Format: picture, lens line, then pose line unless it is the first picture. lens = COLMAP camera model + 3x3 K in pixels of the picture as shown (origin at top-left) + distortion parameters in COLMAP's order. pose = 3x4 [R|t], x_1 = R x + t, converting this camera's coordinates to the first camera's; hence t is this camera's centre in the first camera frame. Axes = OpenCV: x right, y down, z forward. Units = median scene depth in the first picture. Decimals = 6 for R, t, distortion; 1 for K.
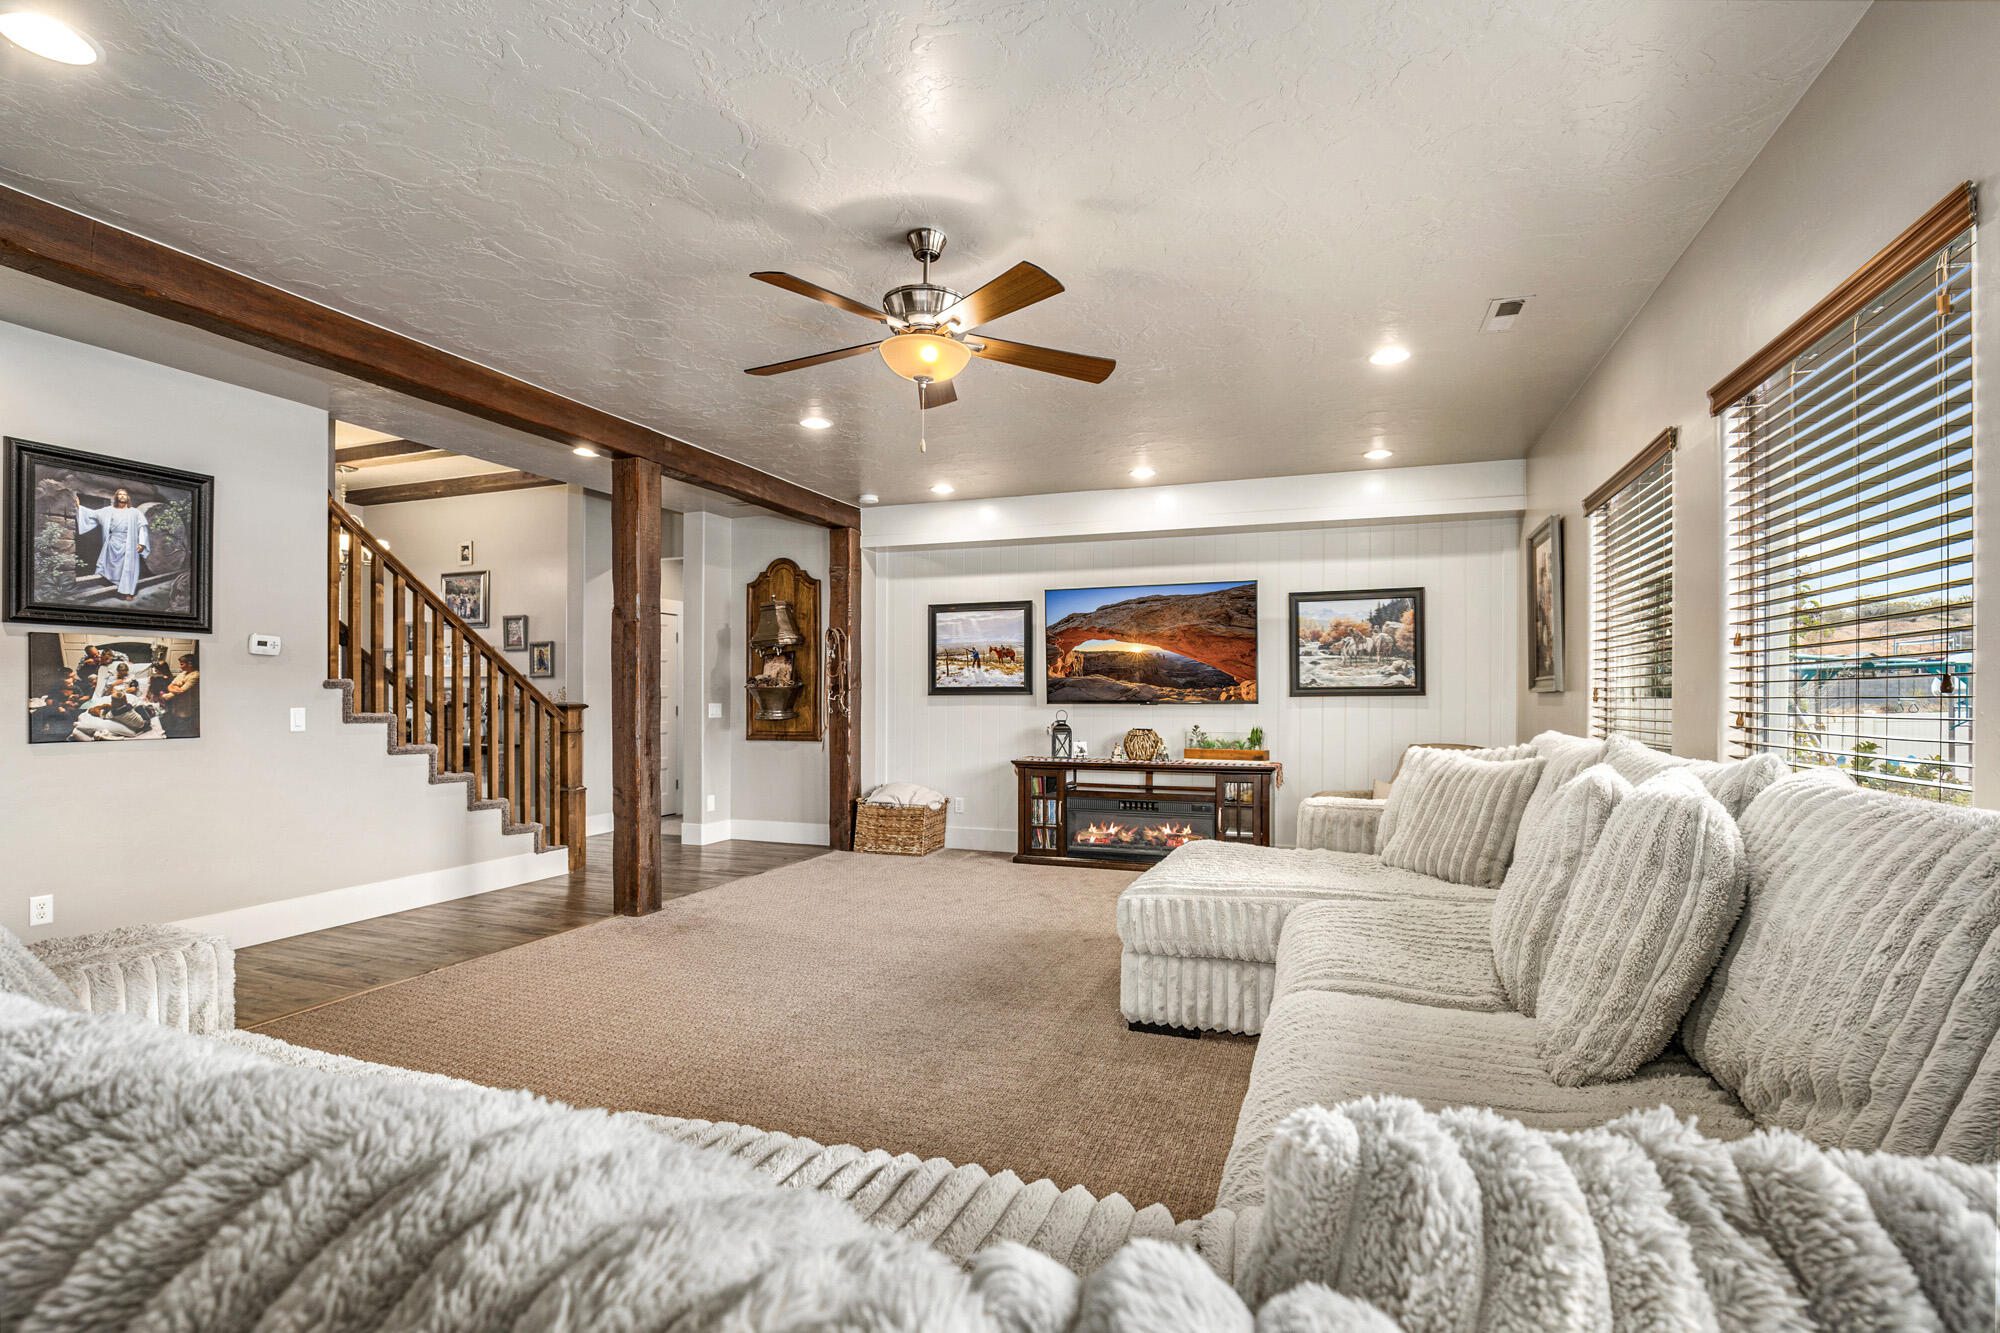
lens RADIAL K [[943.3, 0, 1000.3], [0, 943.3, 684.3], [0, 0, 1]] dist [-0.022171, 0.004843]
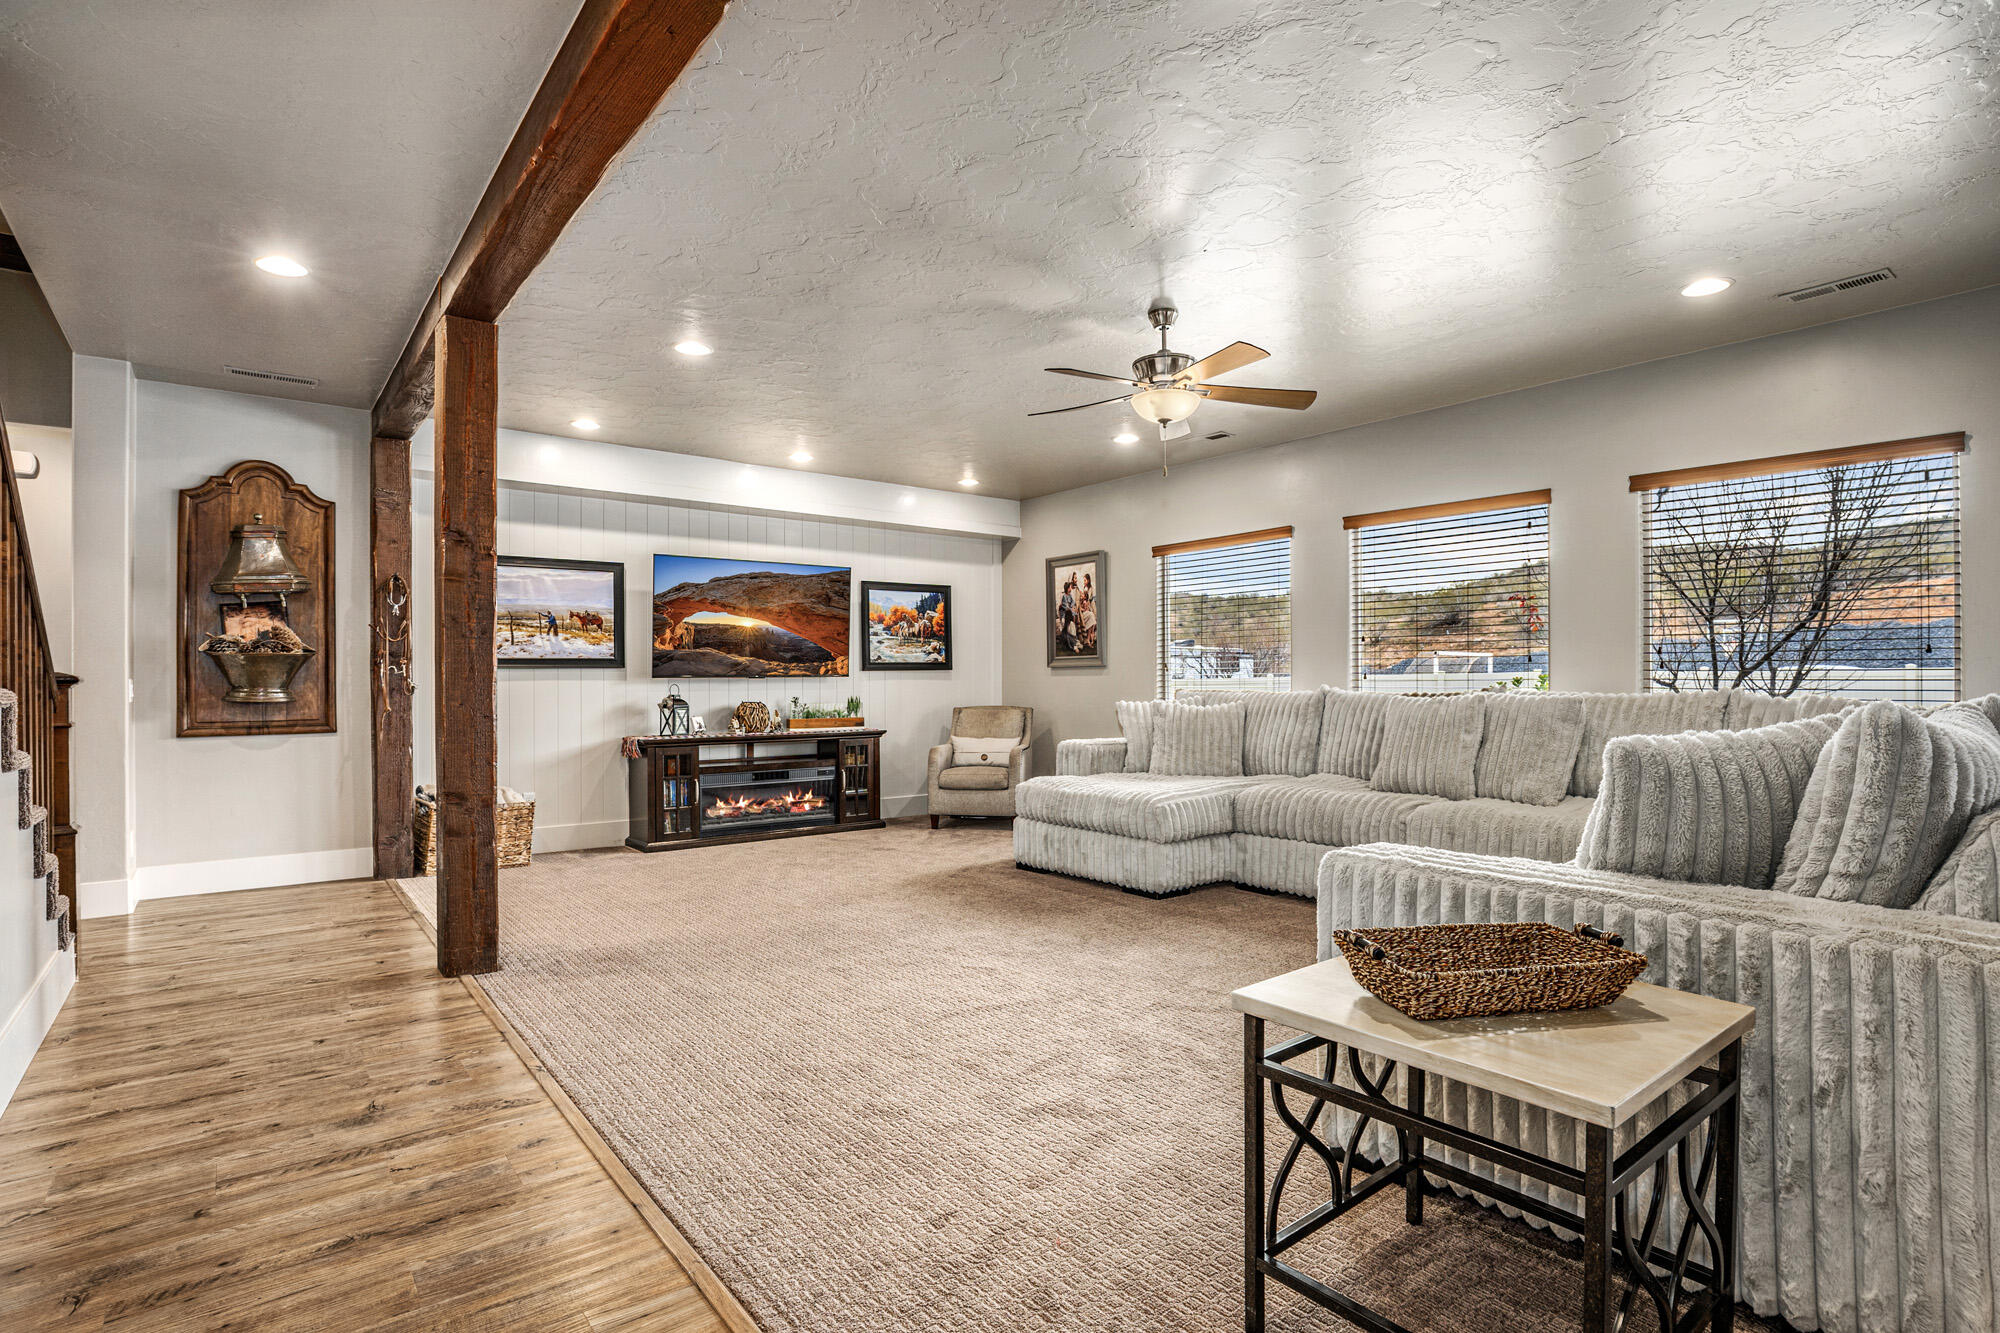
lens RADIAL K [[969.3, 0, 962.4], [0, 969.3, 697.2], [0, 0, 1]] dist [-0.021442, 0.002972]
pose [[0.541803, -0.016217, 0.840349, -0.607078], [-0.003660, 0.999759, 0.021653, 0.018873], [-0.840497, -0.014807, 0.541613, 0.241548]]
